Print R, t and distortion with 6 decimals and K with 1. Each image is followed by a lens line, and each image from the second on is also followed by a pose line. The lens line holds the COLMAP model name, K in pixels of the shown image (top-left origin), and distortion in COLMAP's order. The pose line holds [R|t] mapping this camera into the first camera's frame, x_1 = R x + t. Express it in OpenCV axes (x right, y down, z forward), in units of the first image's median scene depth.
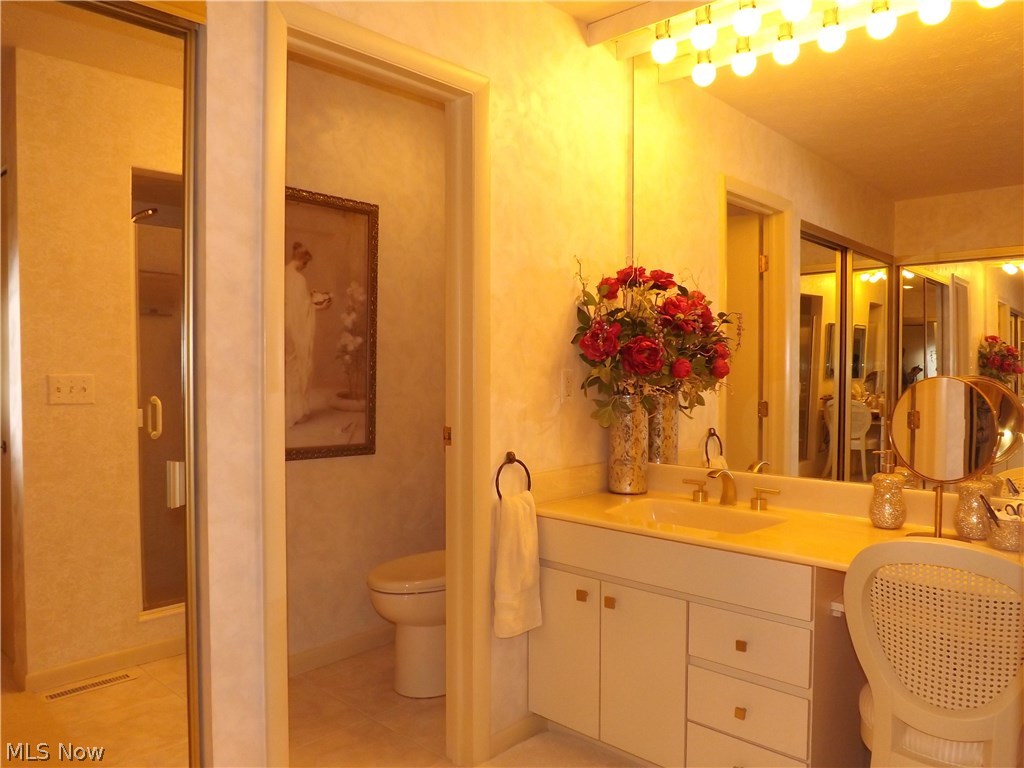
lens RADIAL K [[739.5, 0, 512.6], [0, 739.5, 386.4], [0, 0, 1]] dist [-0.059756, 0.019868]
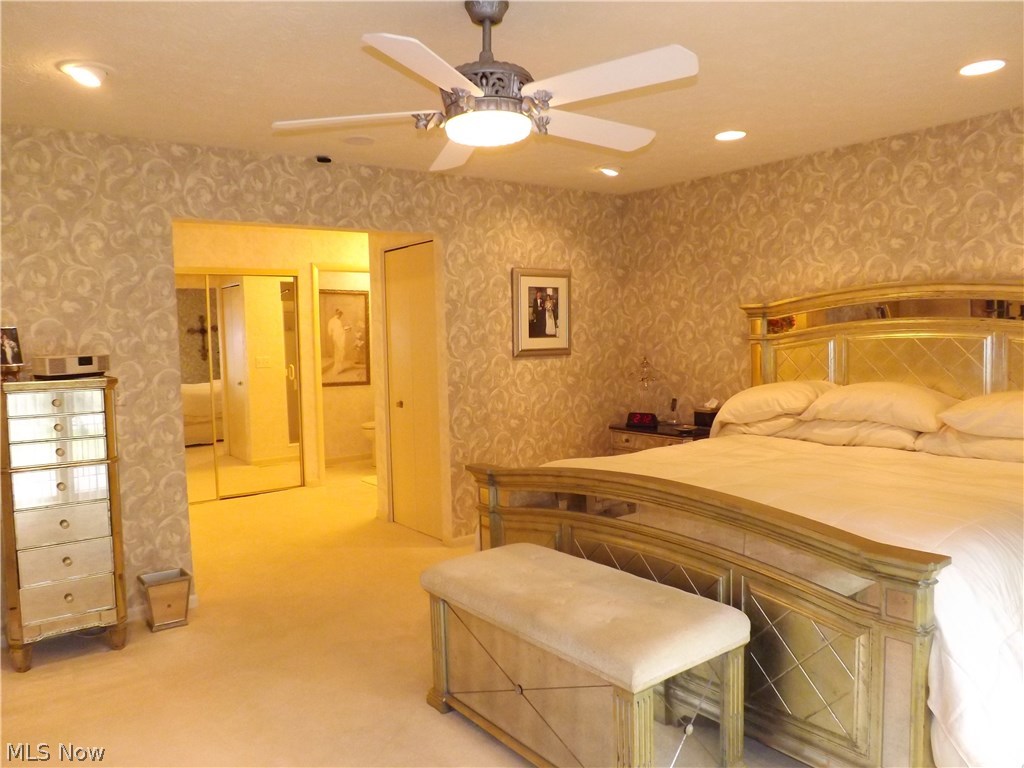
lens RADIAL K [[739.5, 0, 511.2], [0, 739.5, 382.1], [0, 0, 1]] dist [-0.059756, 0.019868]
pose [[0.985082, -0.010722, -0.171753, 0.795743], [0.017173, 0.999200, 0.036115, -0.005492], [0.171228, -0.038526, 0.984478, -1.578343]]
